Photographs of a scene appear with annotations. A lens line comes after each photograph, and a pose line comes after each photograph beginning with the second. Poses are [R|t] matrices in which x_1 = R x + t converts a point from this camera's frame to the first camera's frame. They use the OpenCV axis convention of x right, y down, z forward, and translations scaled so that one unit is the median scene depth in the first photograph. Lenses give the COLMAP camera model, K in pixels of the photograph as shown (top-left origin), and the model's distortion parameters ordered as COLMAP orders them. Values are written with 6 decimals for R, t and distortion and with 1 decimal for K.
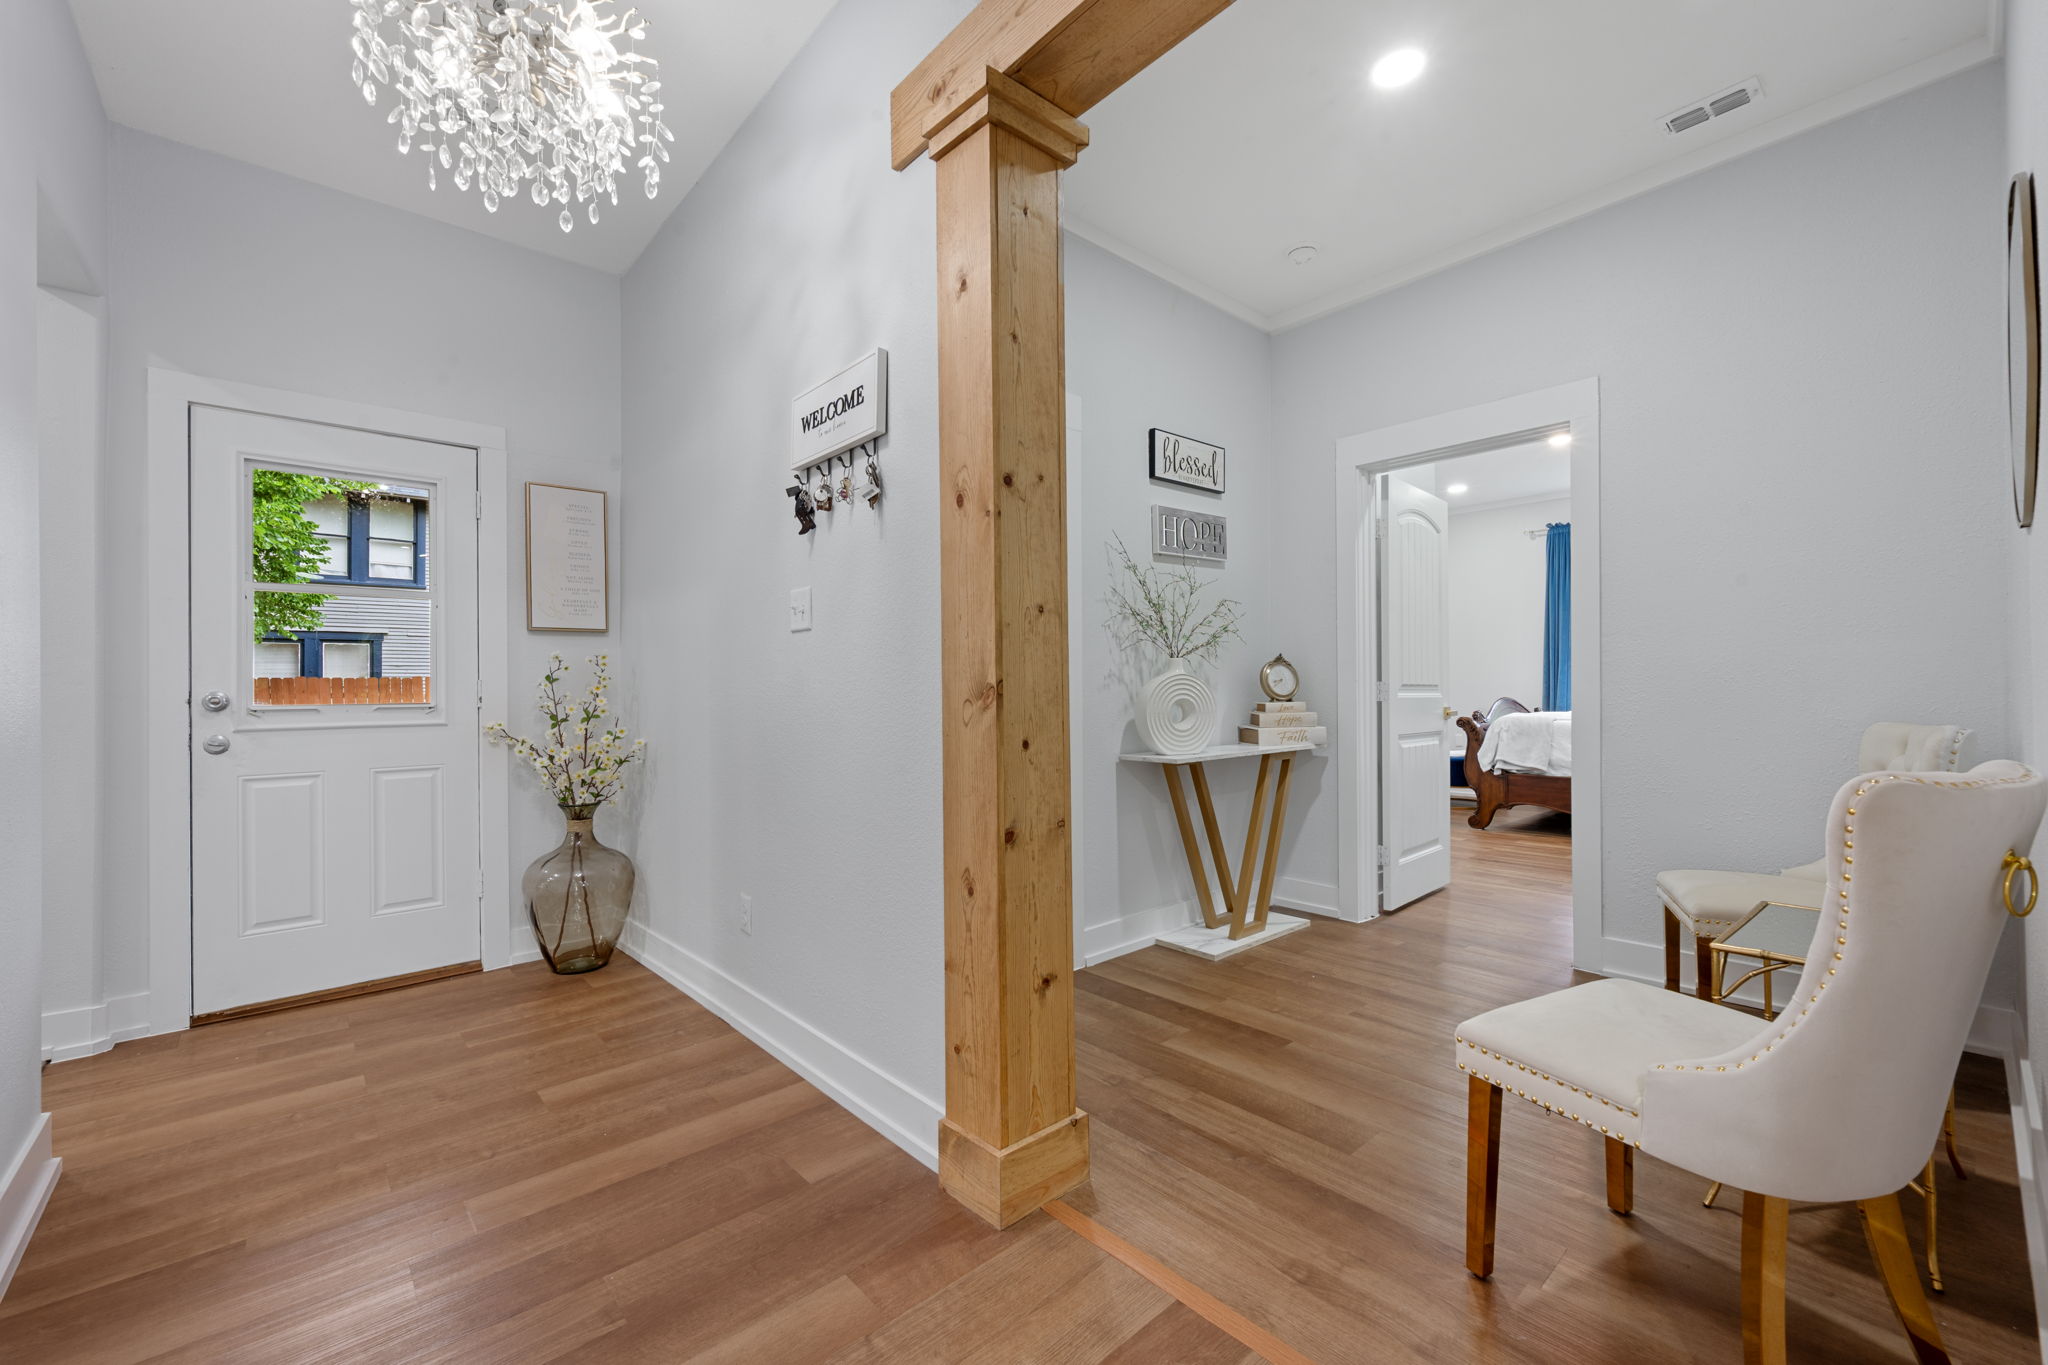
lens RADIAL K [[829.8, 0, 1031.1], [0, 829.8, 679.8], [0, 0, 1]] dist [0.000478, 0.000176]
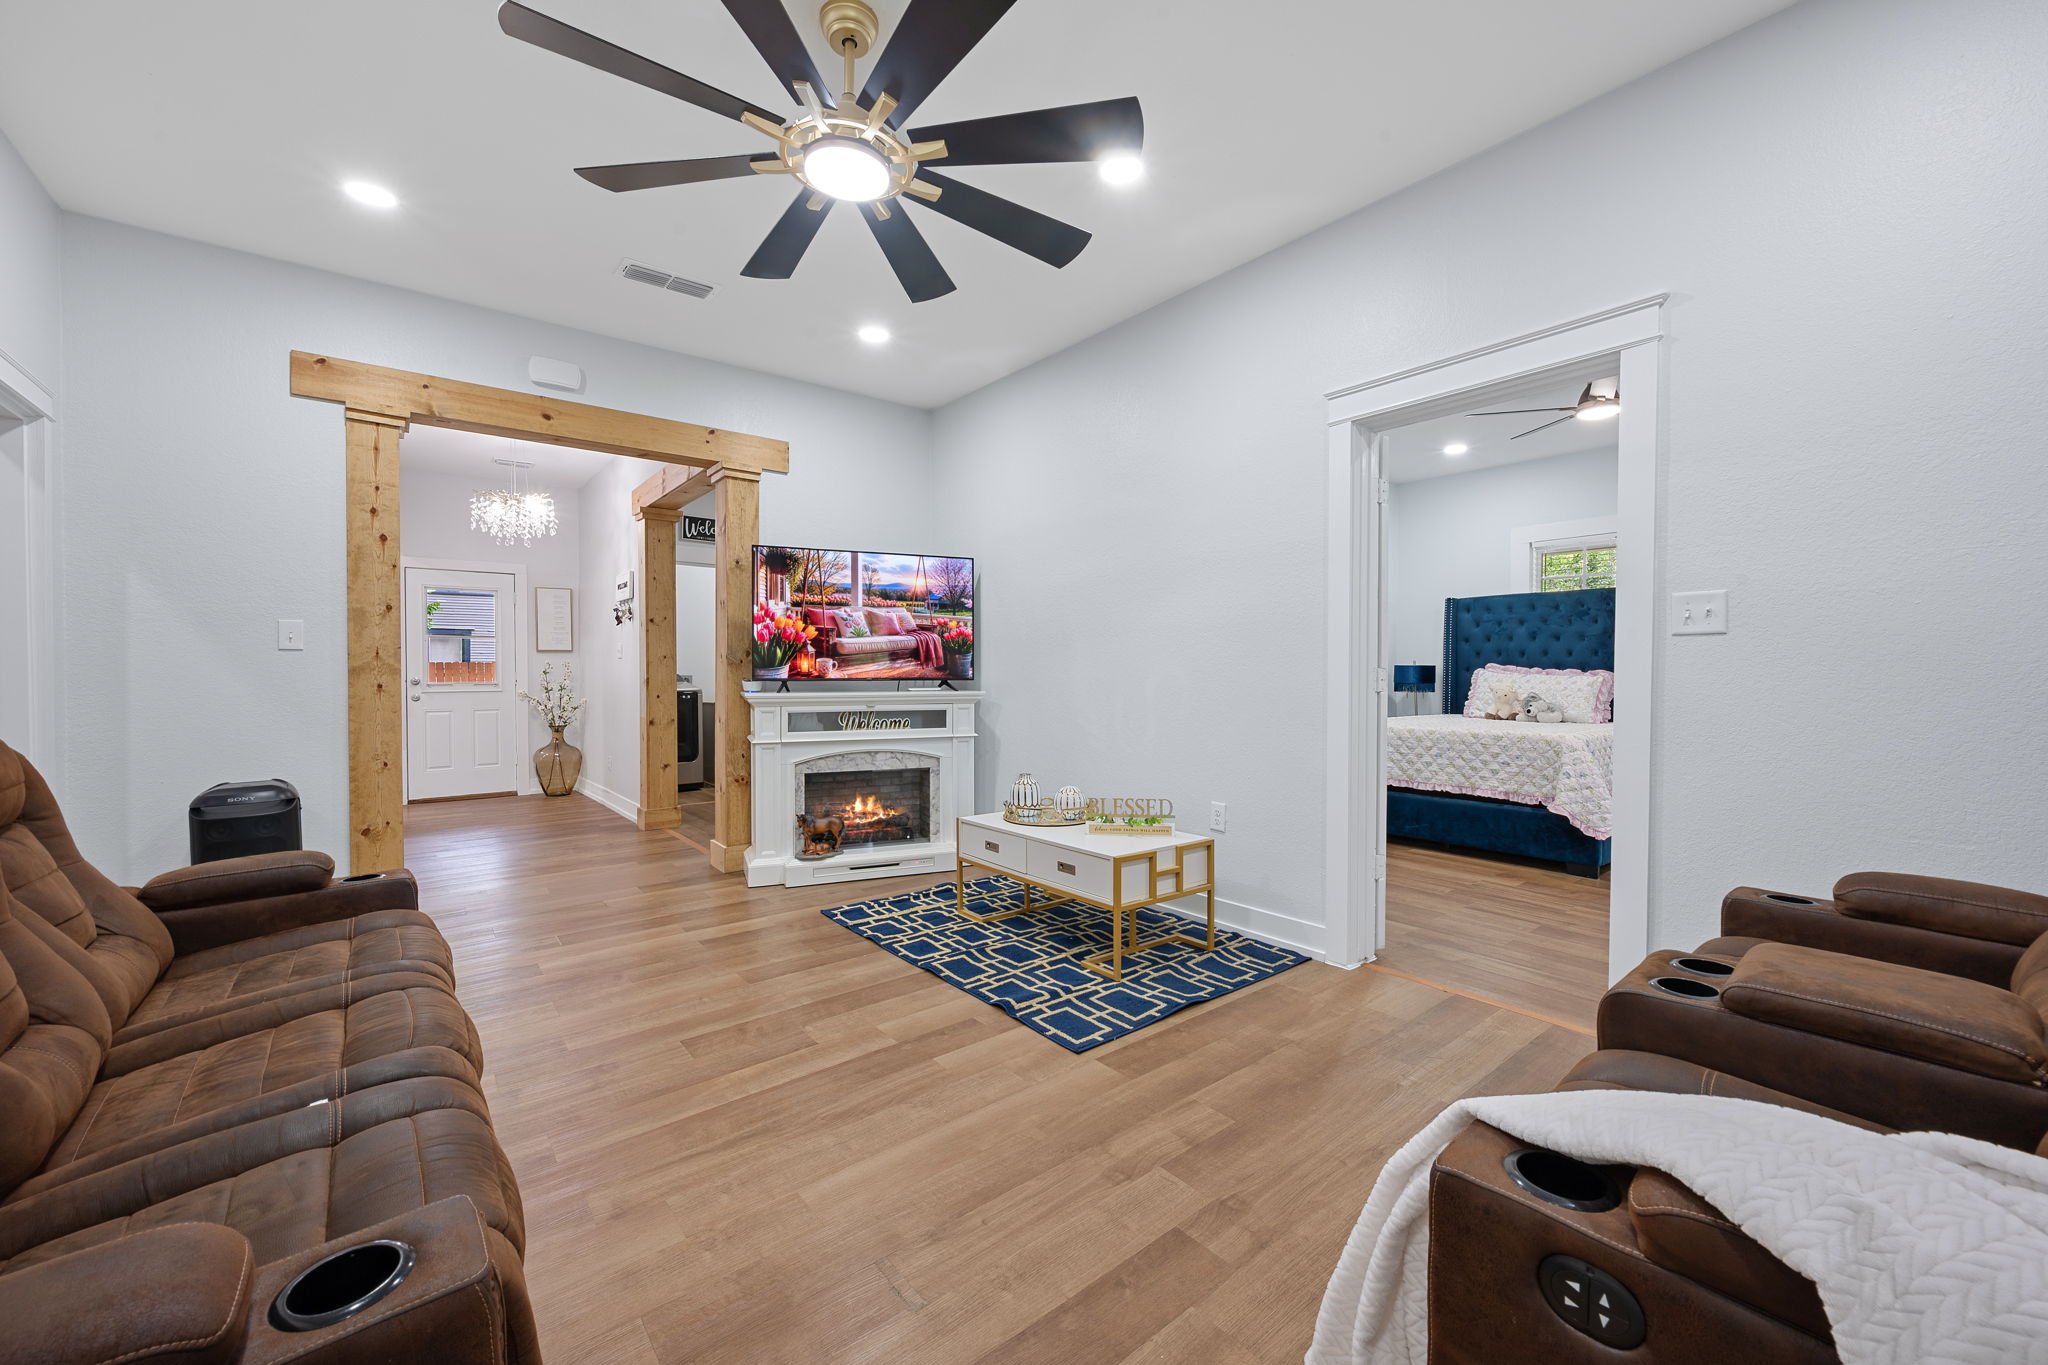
lens RADIAL K [[805.9, 0, 1024.0], [0, 805.9, 682.5], [0, 0, 1]] dist [0.000124, 0.000081]
pose [[0.998195, 0.010319, -0.059162, 0.914848], [-0.008987, 0.999701, 0.022736, -0.037309], [0.059379, -0.022163, 0.997989, -1.206293]]
